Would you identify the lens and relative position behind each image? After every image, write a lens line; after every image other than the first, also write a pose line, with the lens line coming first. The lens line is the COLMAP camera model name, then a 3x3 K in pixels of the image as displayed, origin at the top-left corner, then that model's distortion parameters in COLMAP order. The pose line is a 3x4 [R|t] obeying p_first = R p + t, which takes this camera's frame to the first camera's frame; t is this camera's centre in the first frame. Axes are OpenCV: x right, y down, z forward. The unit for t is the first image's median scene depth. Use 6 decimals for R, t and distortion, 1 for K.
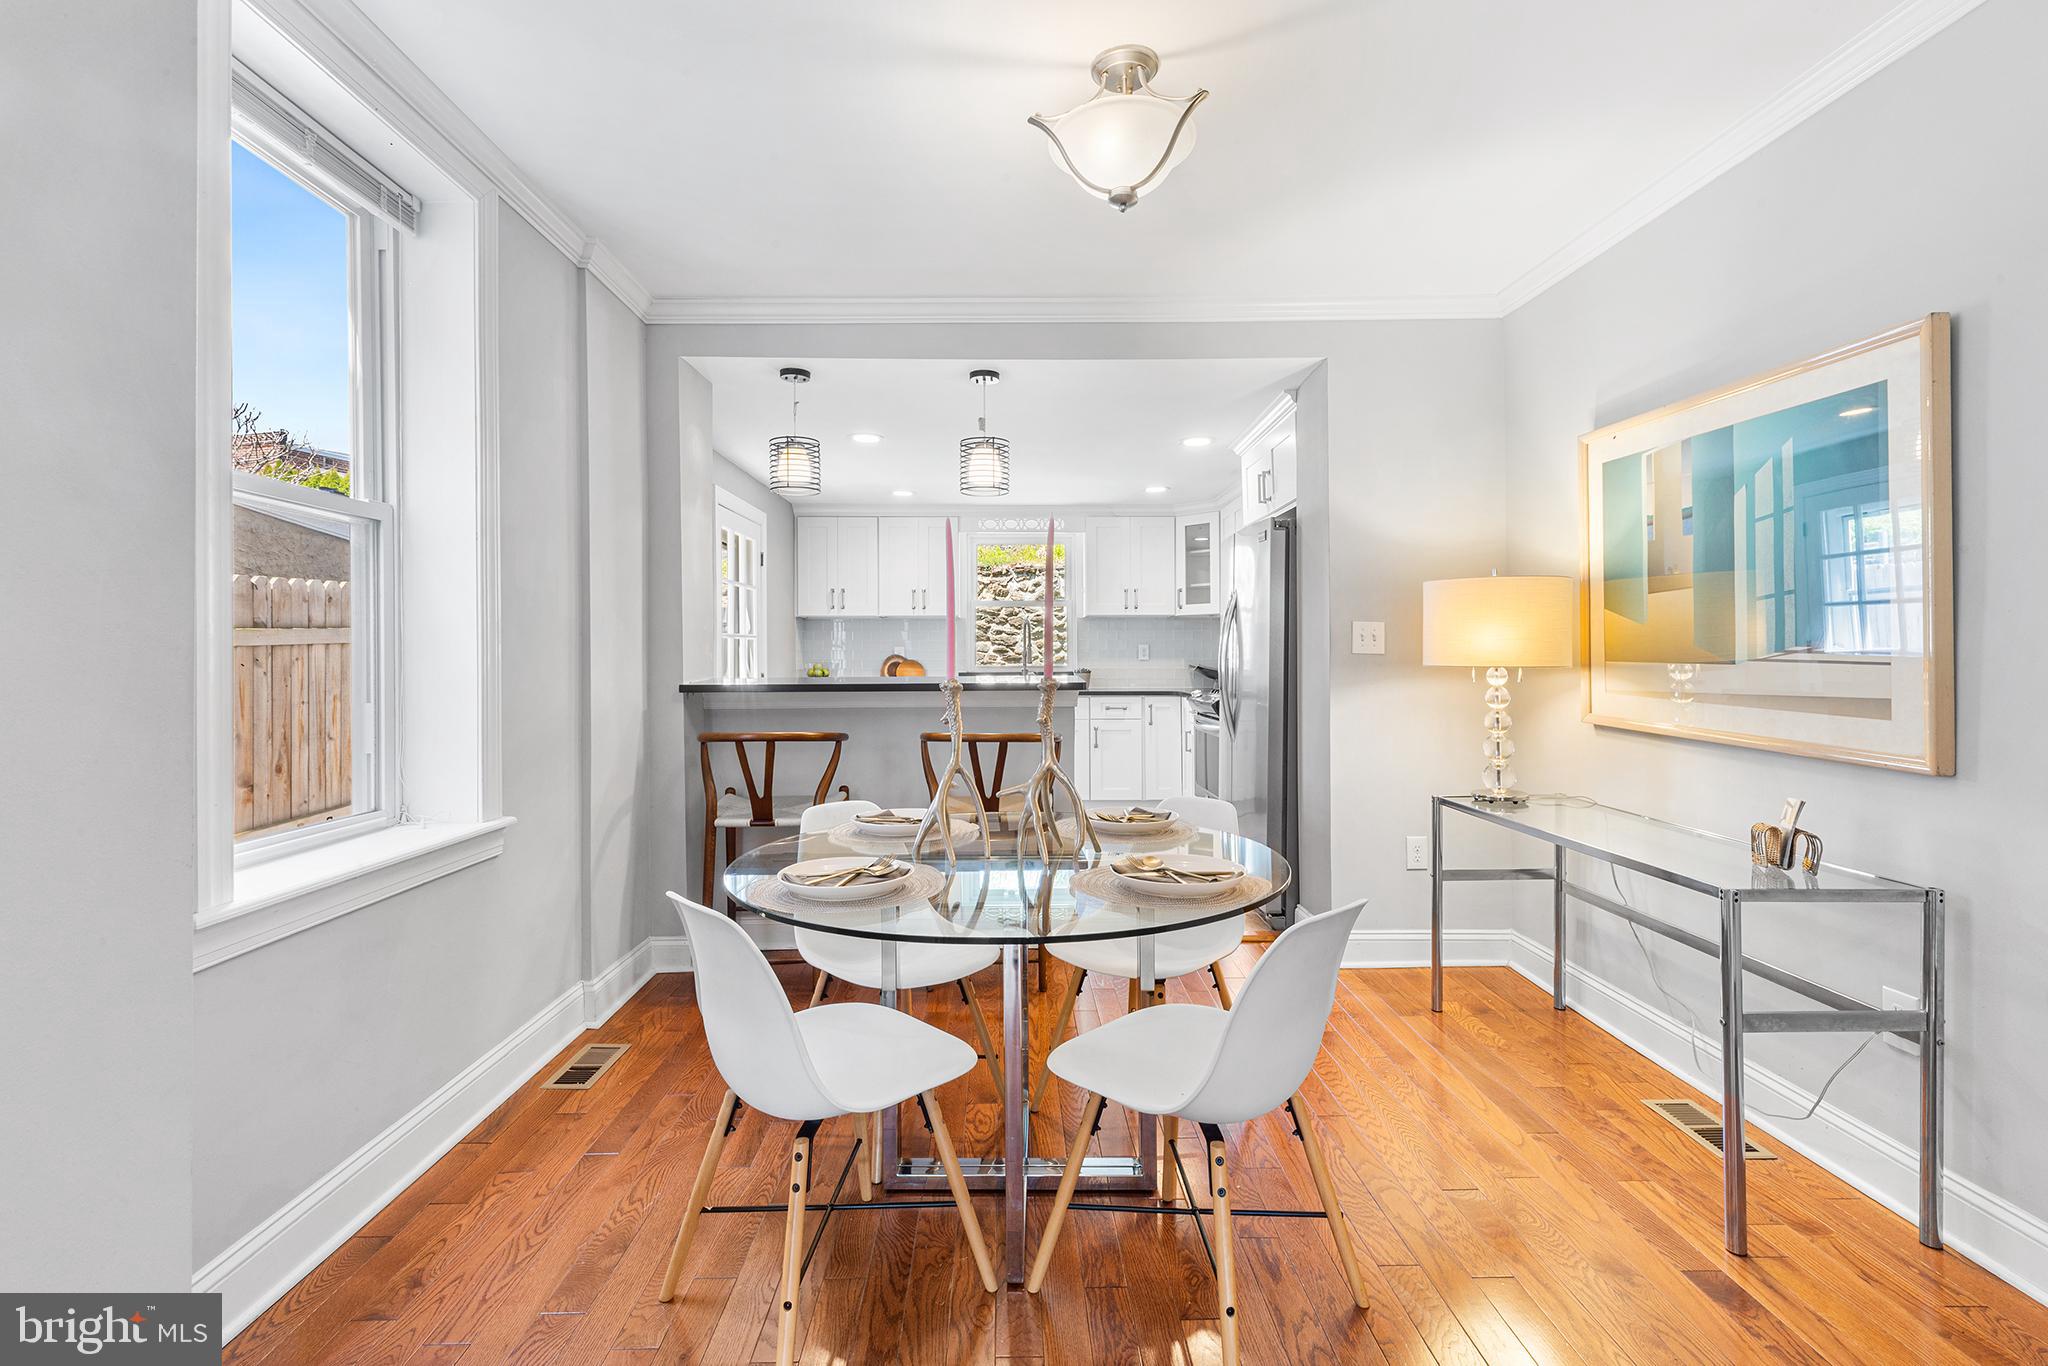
lens RADIAL K [[909.4, 0, 1023.7], [0, 909.4, 674.2], [0, 0, 1]] dist [0.002281, 0.000150]
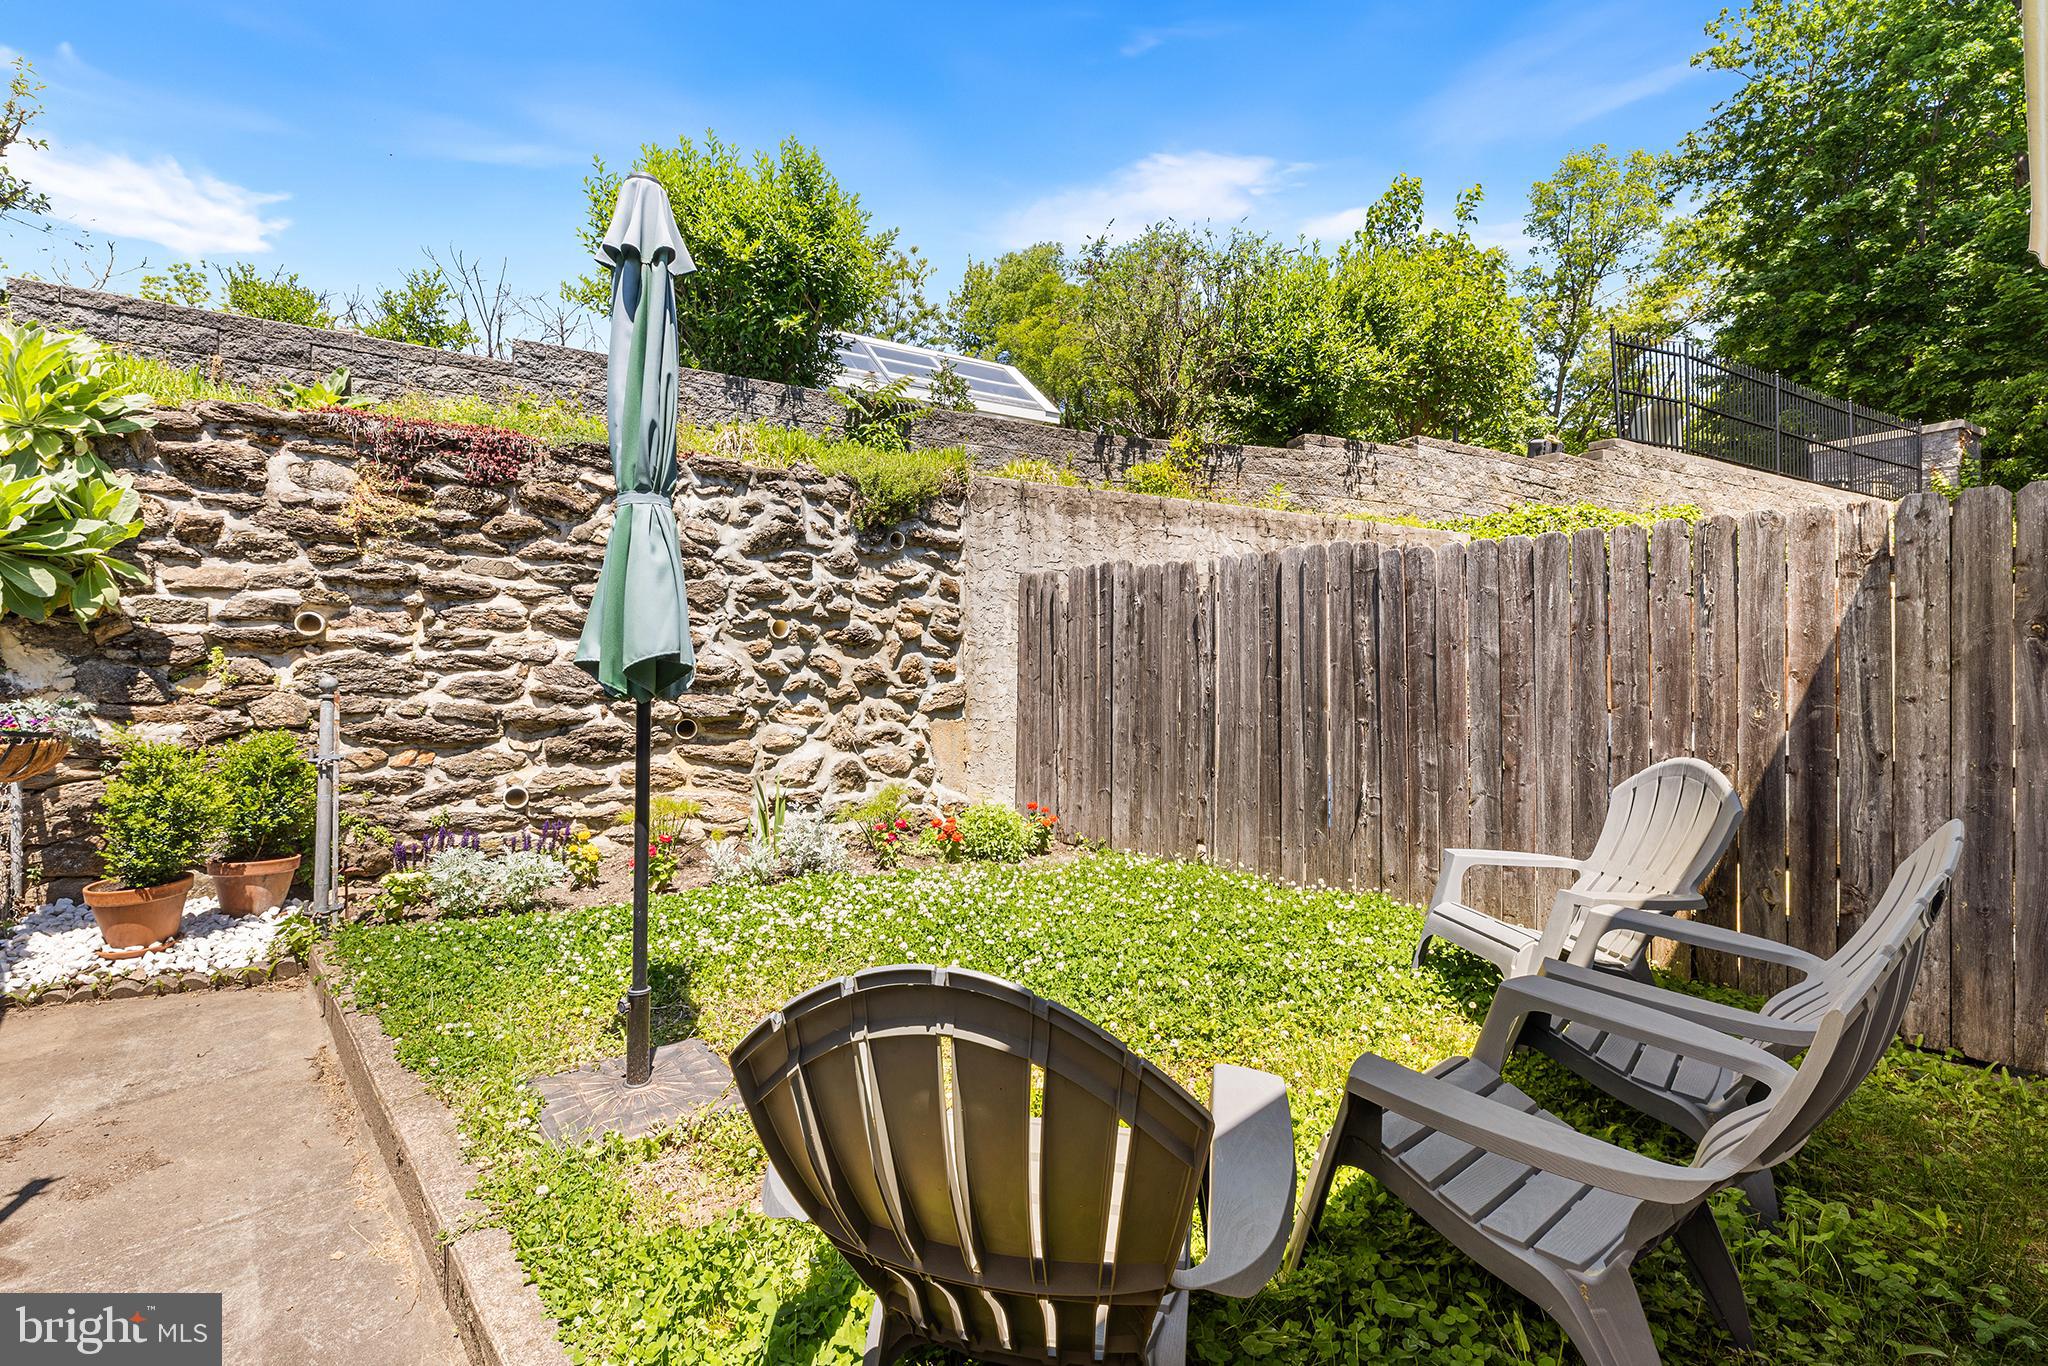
lens RADIAL K [[909.4, 0, 1023.7], [0, 909.4, 674.2], [0, 0, 1]] dist [0.002281, 0.000150]
pose [[0.747643, 0.019575, 0.663812, -0.309897], [-0.000885, 0.999594, -0.028481, -0.017773], [-0.664100, 0.020706, 0.747357, 1.097084]]
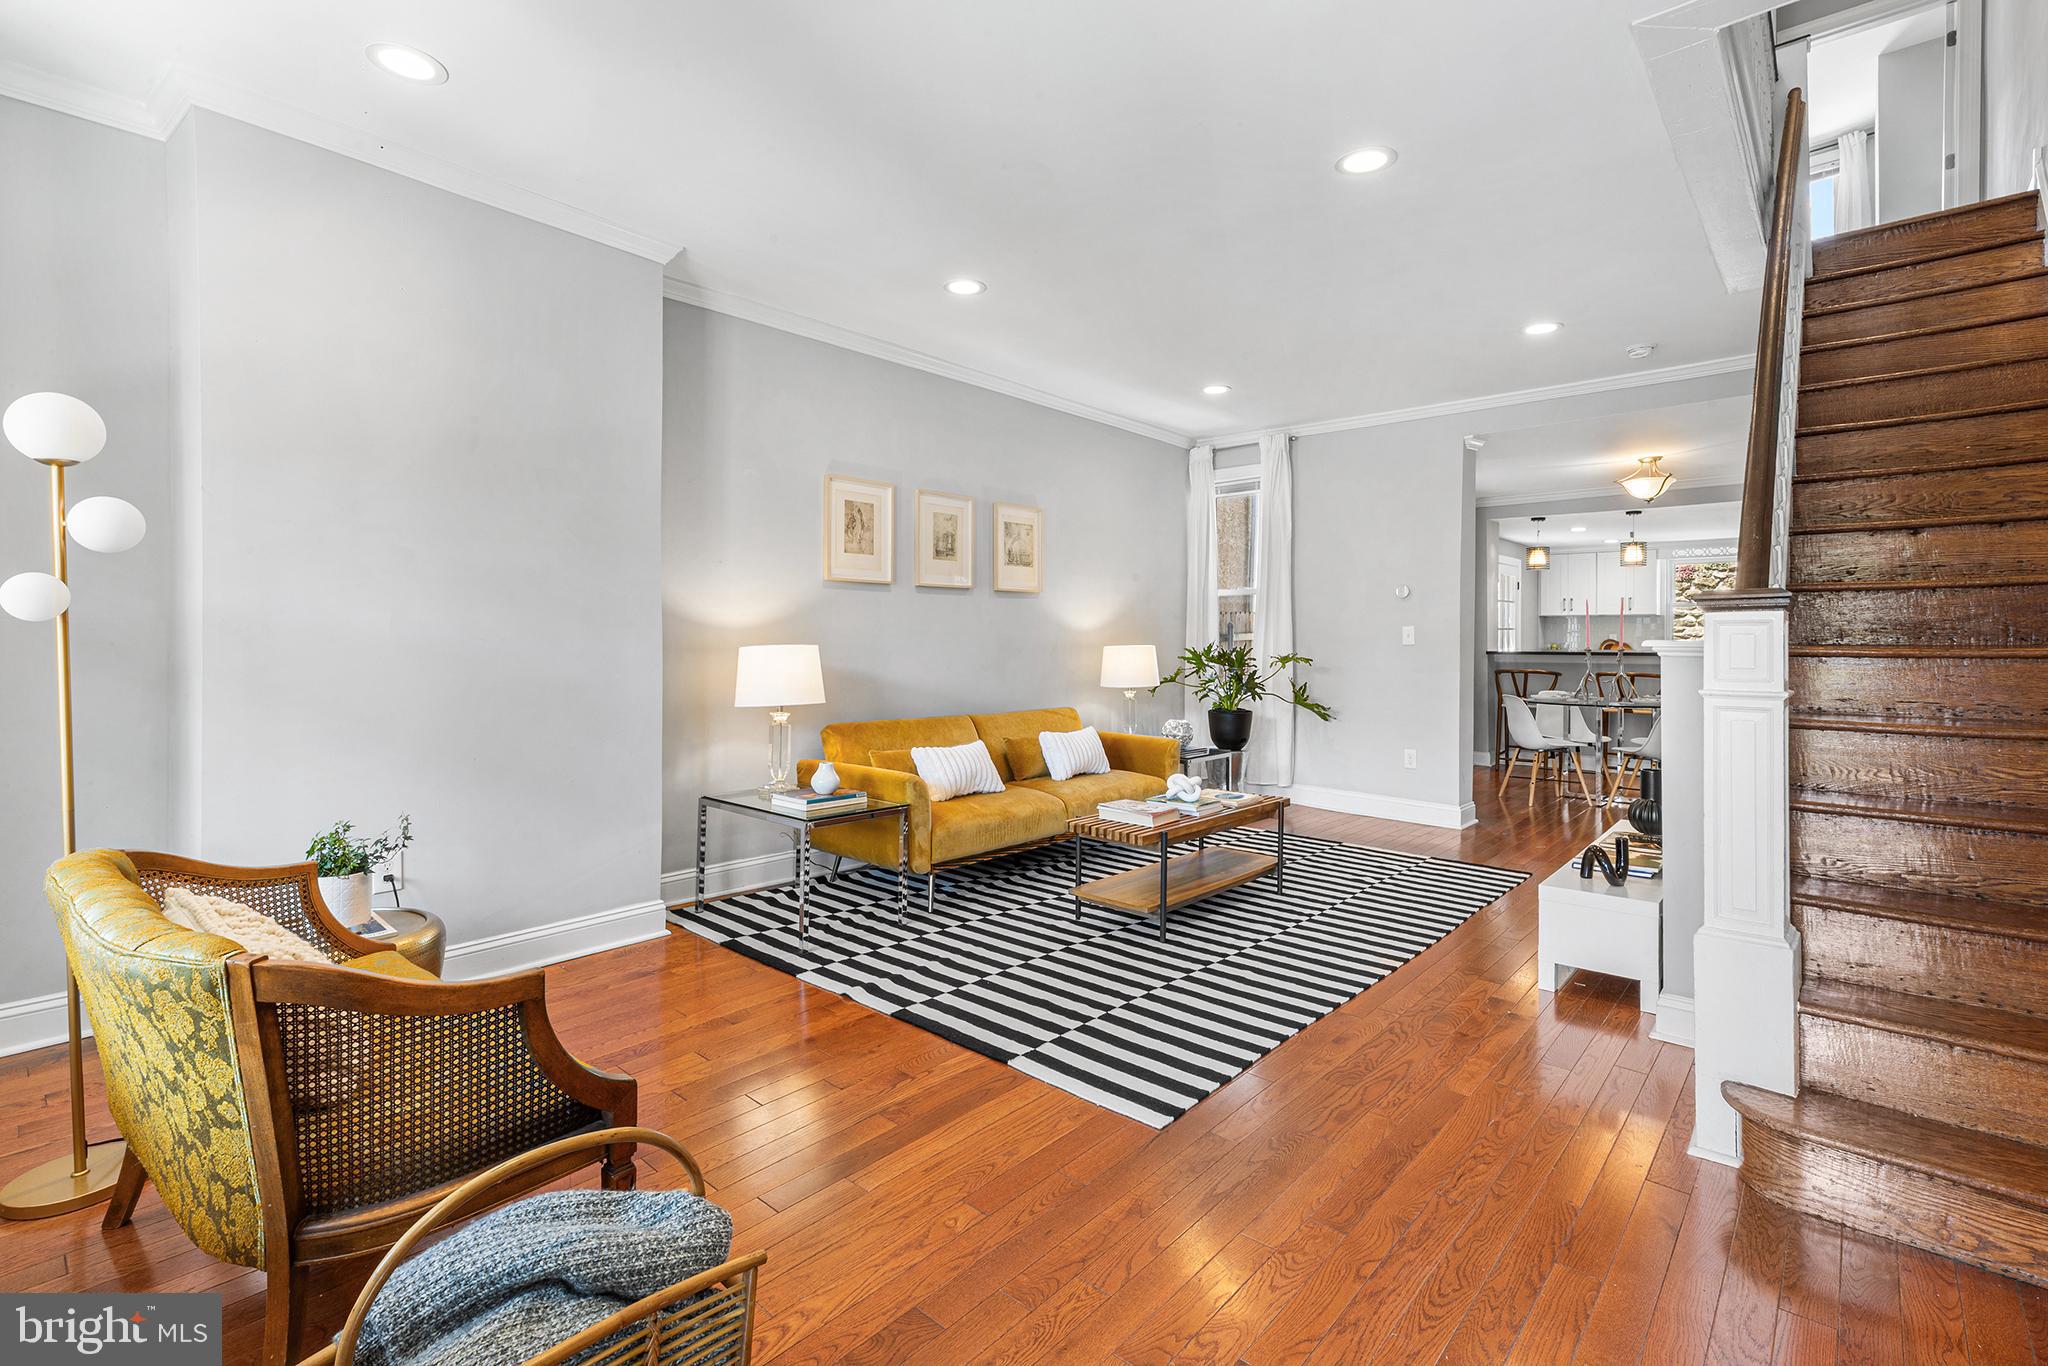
lens RADIAL K [[936.9, 0, 1030.7], [0, 936.9, 634.4], [0, 0, 1]] dist [-0.000594, -0.000115]
pose [[0.734959, 0.004216, -0.678099, 0.223038], [-0.020459, 0.999663, -0.015959, 0.016698], [0.677803, 0.025603, 0.734797, -0.868679]]
